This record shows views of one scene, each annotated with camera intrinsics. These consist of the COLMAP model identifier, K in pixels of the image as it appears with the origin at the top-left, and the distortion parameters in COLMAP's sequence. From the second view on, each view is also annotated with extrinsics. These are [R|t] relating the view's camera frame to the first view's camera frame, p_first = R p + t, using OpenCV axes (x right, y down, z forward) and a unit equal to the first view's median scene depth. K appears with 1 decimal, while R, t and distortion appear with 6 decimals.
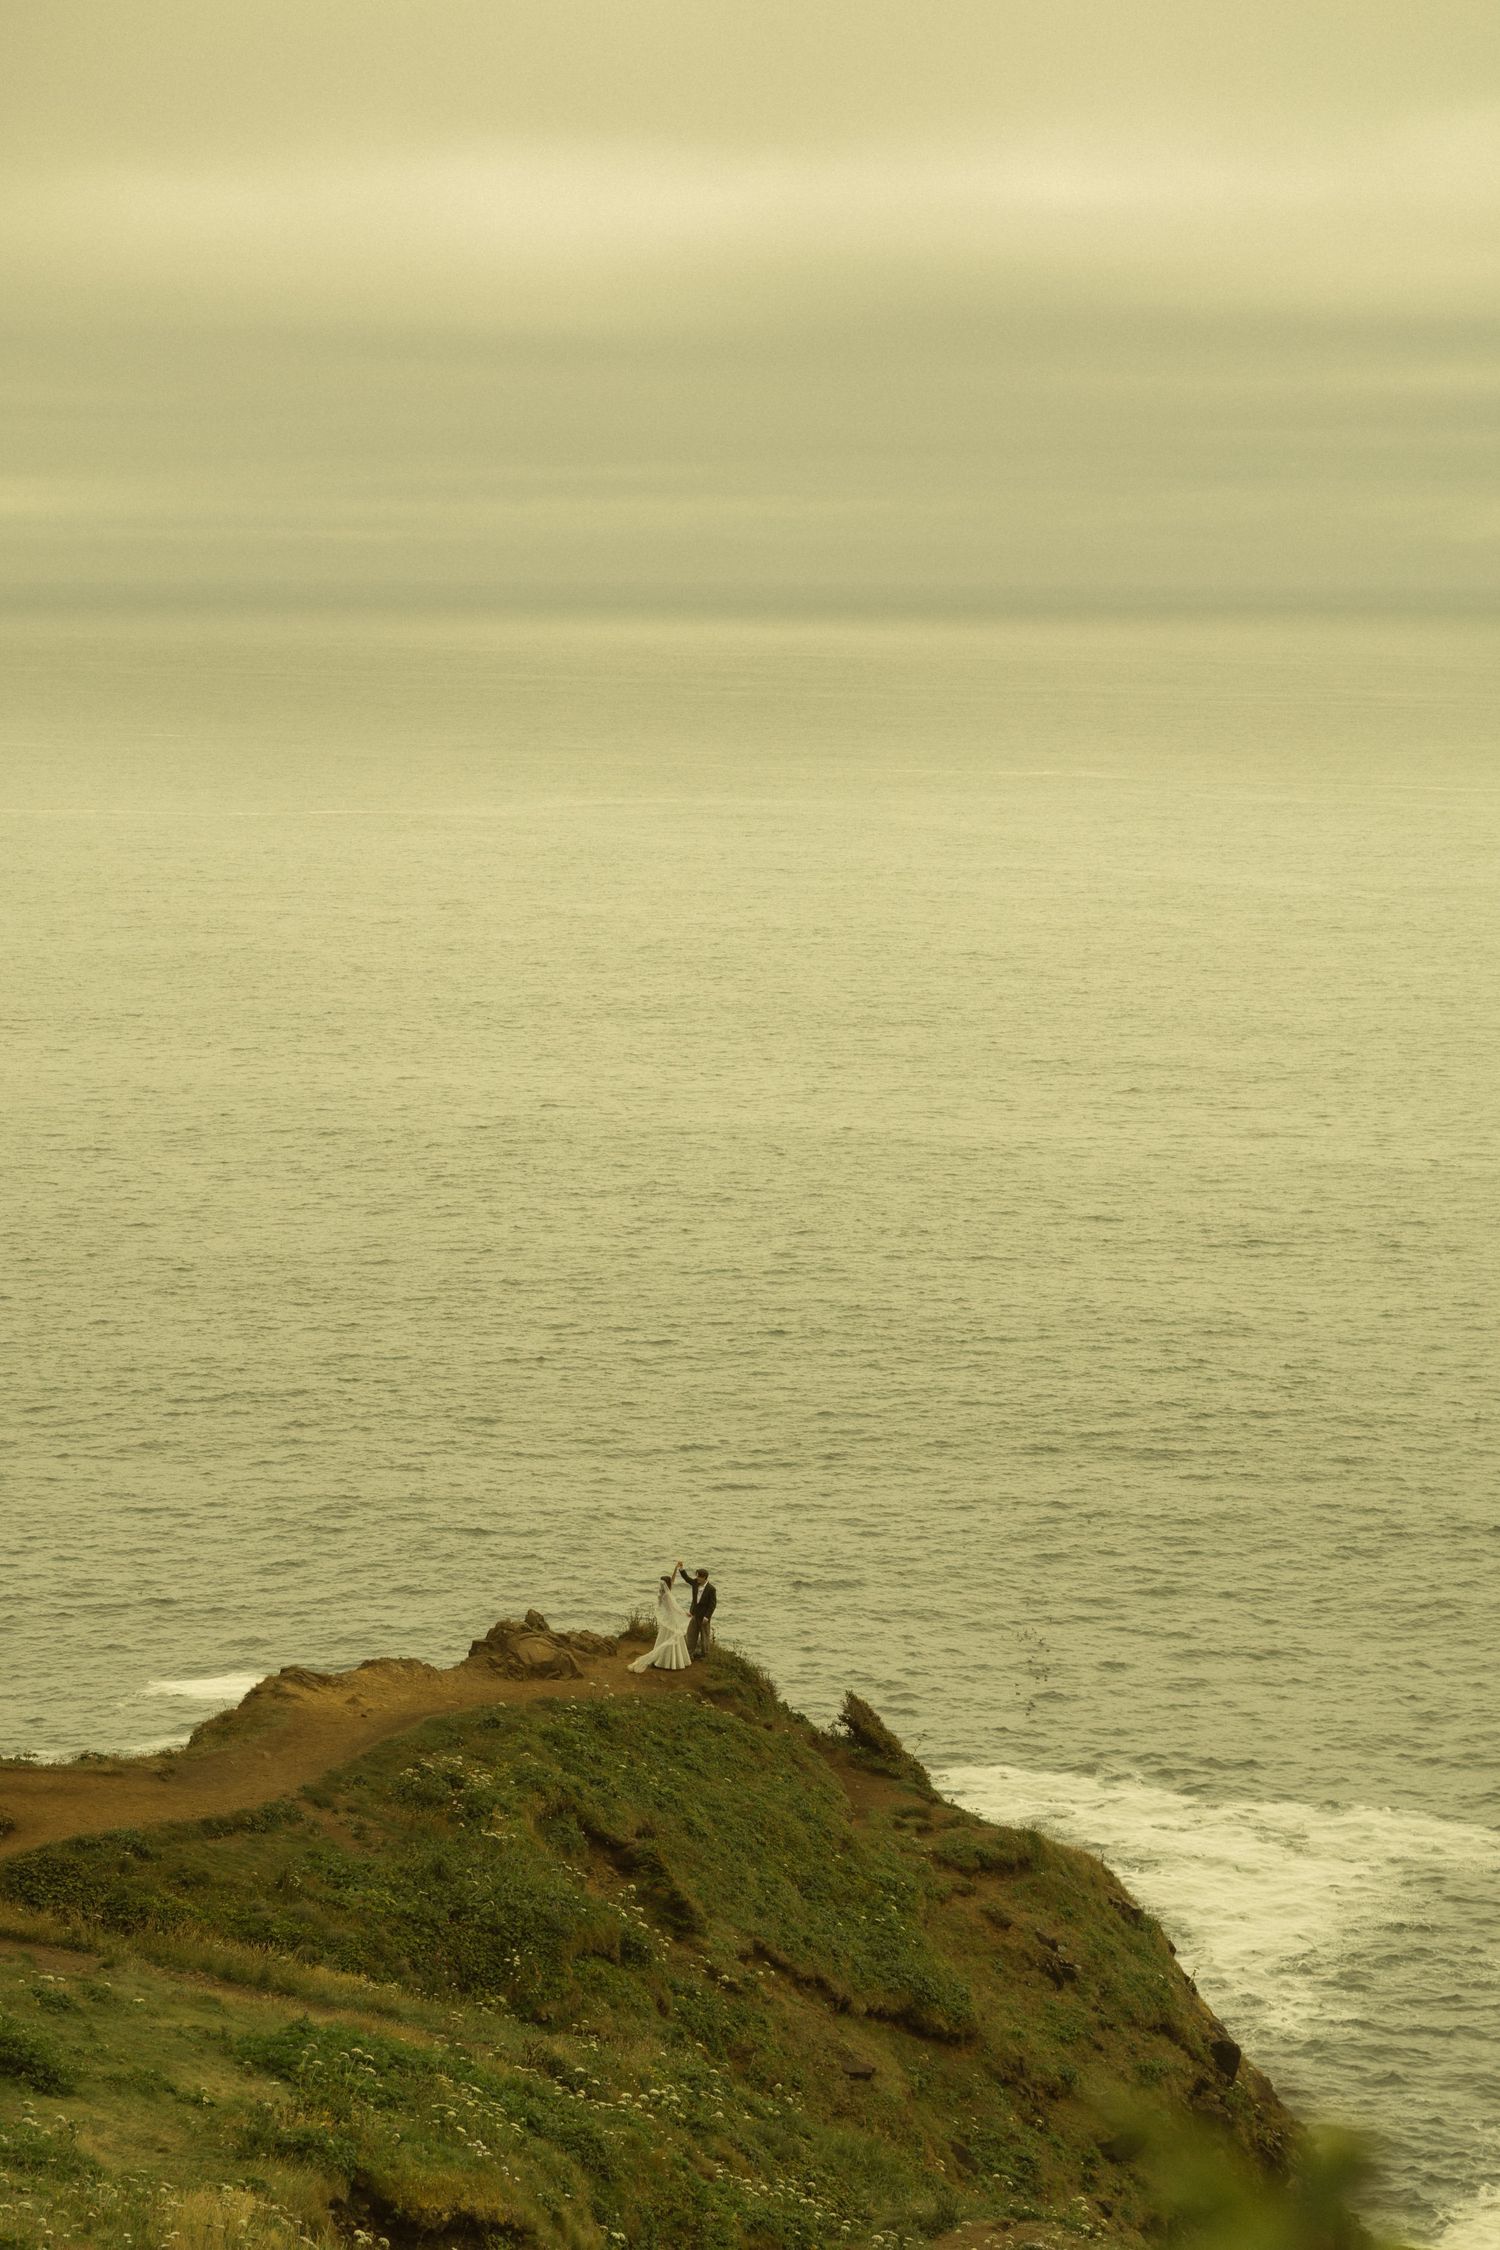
lens RADIAL K [[4784.0, 0, 750.0], [0, 4784.0, 1125.0], [0, 0, 1]] dist [0.017618, 0.306177]
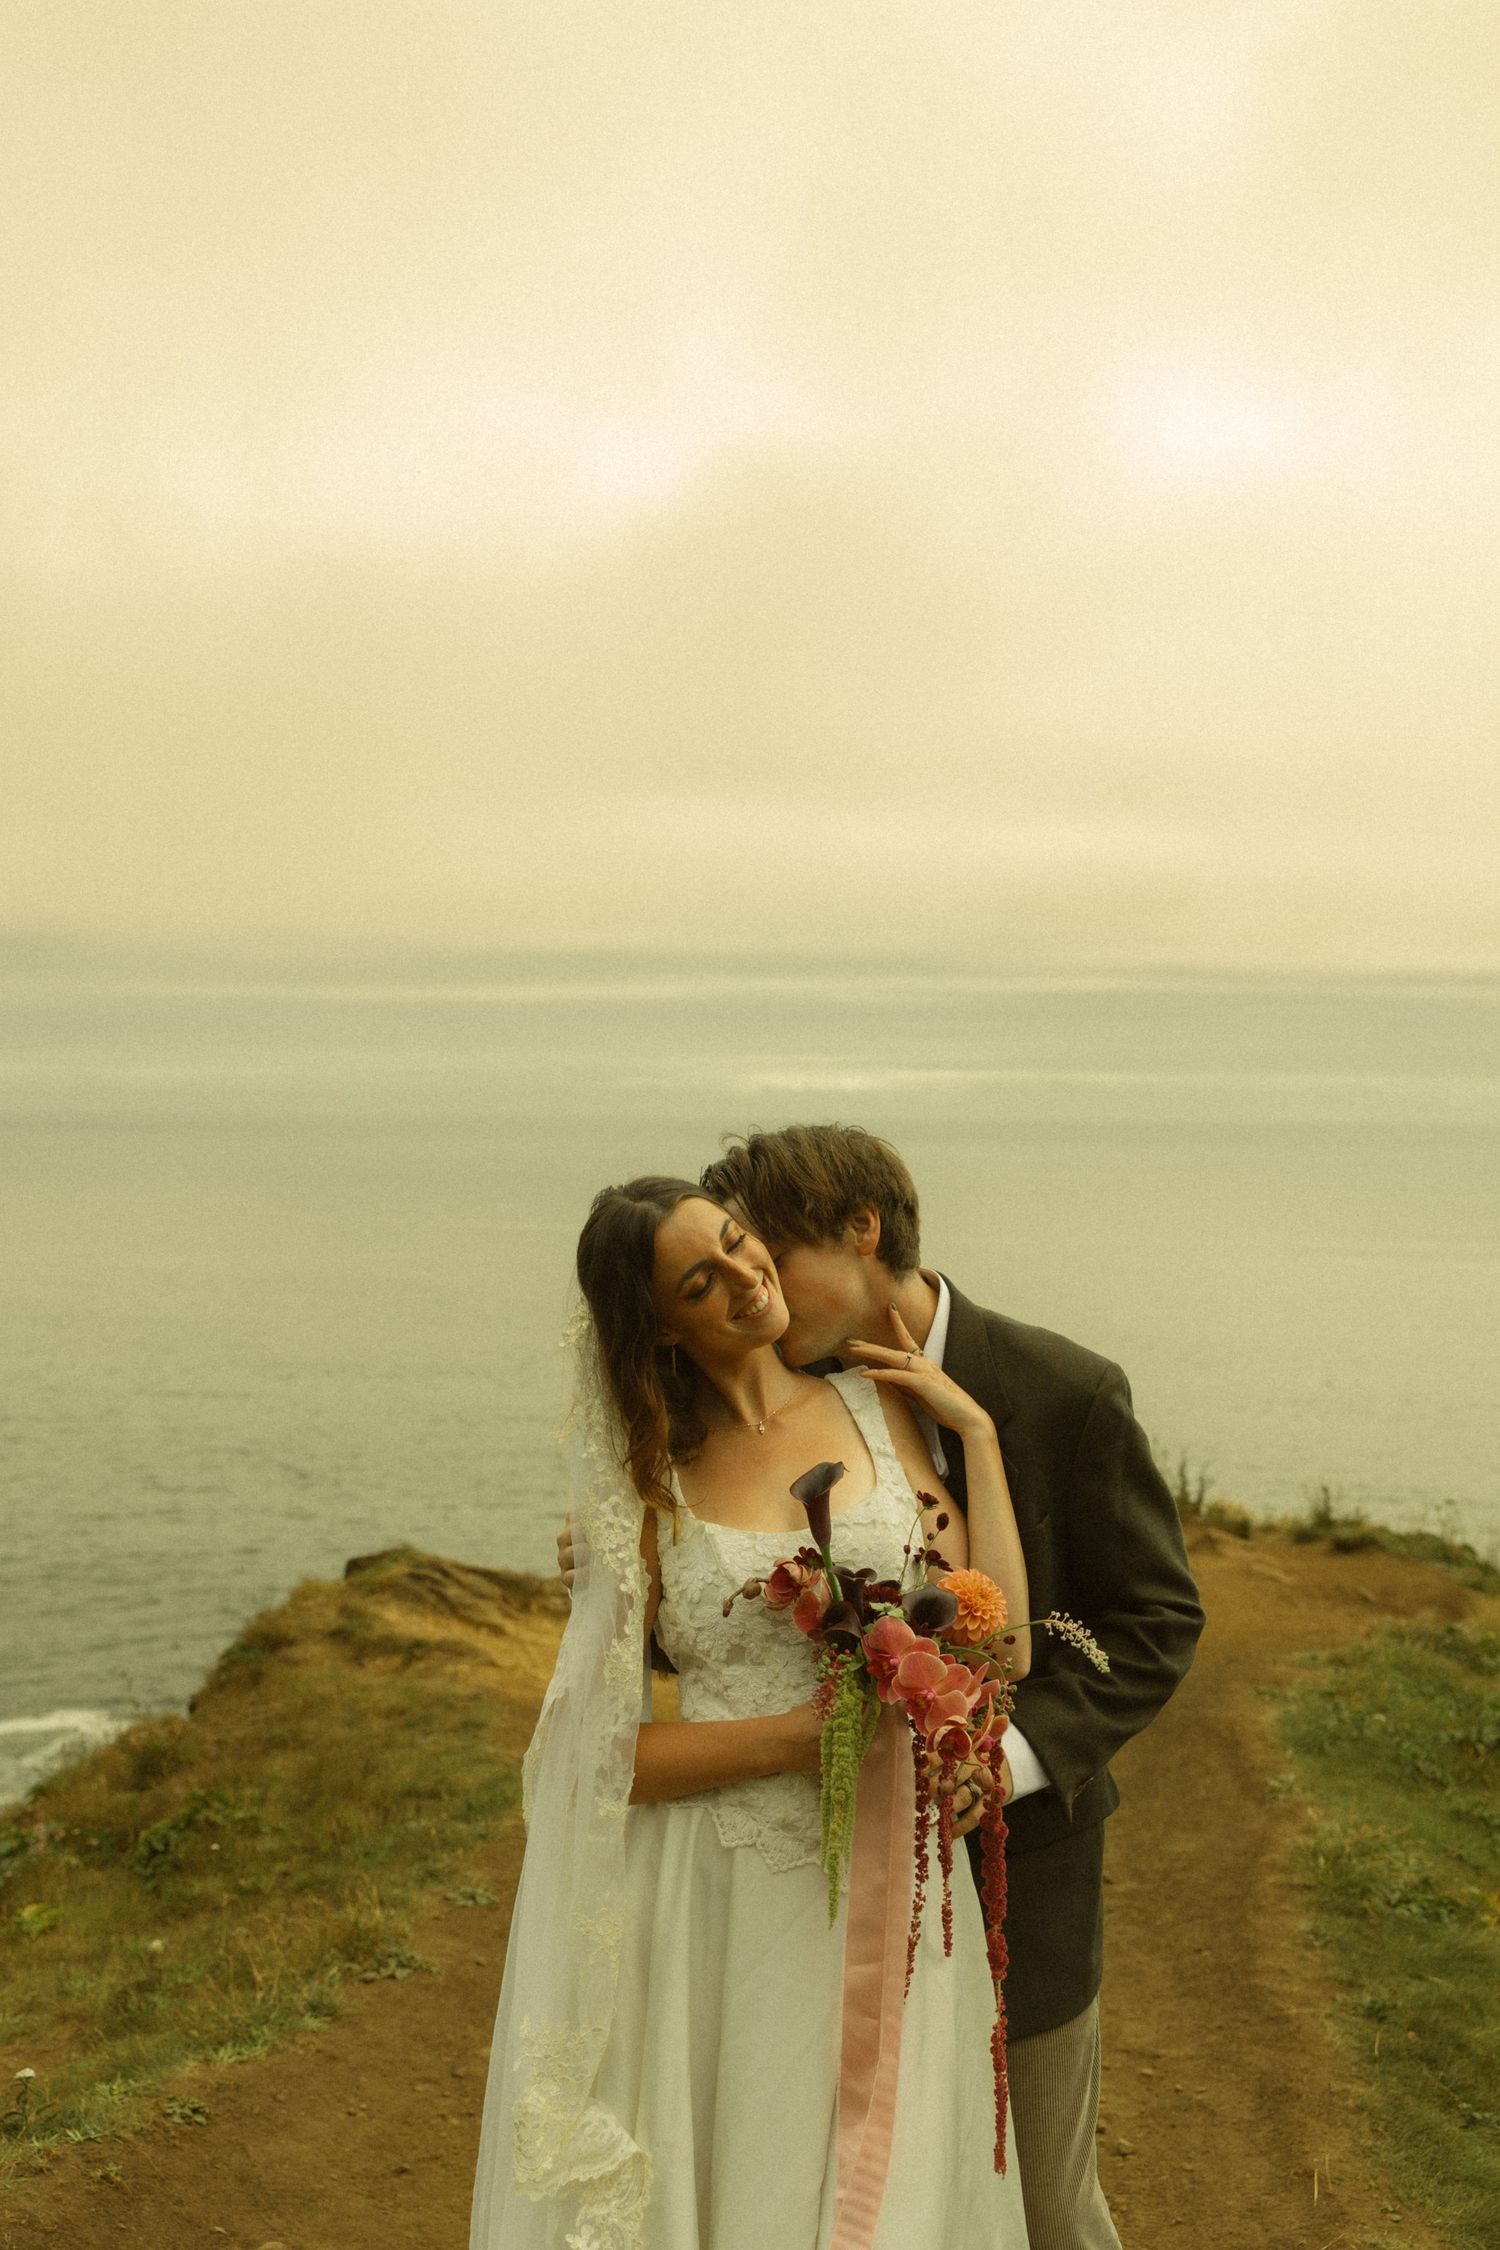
lens RADIAL K [[2330.8, 0, 750.0], [0, 2330.8, 1125.0], [0, 0, 1]] dist [-0.000890, 0.007386]
pose [[0.985827, 0.006934, 0.167625, -0.102662], [0.014796, 0.991659, -0.128038, 0.111908], [-0.167114, 0.128703, 0.977501, 0.908860]]
